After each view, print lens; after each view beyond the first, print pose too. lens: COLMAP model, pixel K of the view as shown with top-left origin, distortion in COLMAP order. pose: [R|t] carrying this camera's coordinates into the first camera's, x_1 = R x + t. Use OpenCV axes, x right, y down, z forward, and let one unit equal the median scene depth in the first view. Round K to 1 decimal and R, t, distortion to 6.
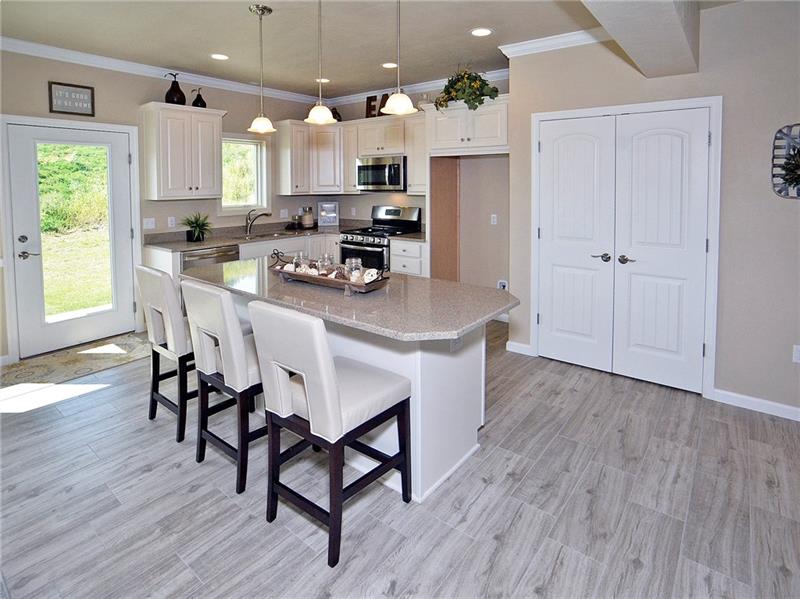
lens RADIAL K [[425.2, 0, 400.0], [0, 425.2, 299.5], [0, 0, 1]] dist [-0.000475, 0.001442]
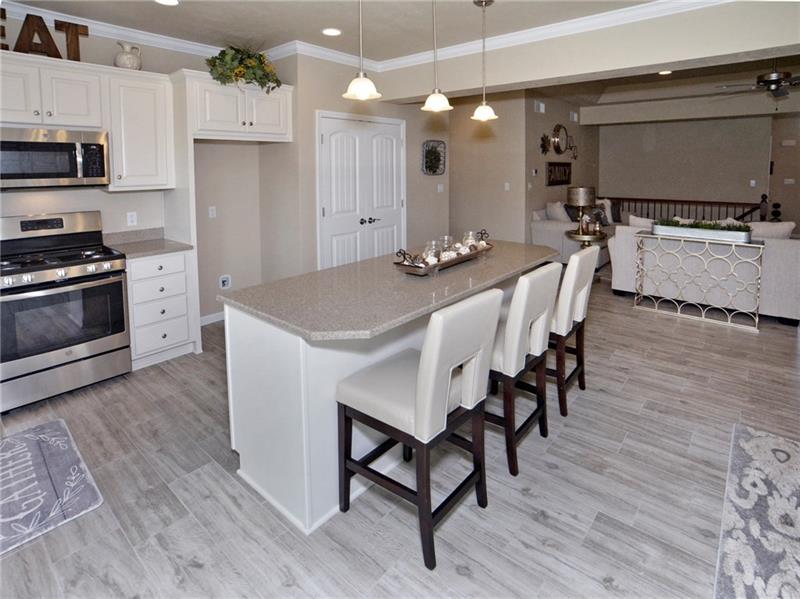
lens RADIAL K [[398.0, 0, 400.0], [0, 398.0, 299.5], [0, 0, 1]] dist [-0.001395, -0.000359]
pose [[0.036820, -0.320648, 0.946482, -1.050098], [0.270268, 0.915024, 0.299477, -0.269770], [-0.962081, 0.244777, 0.120353, 0.922497]]
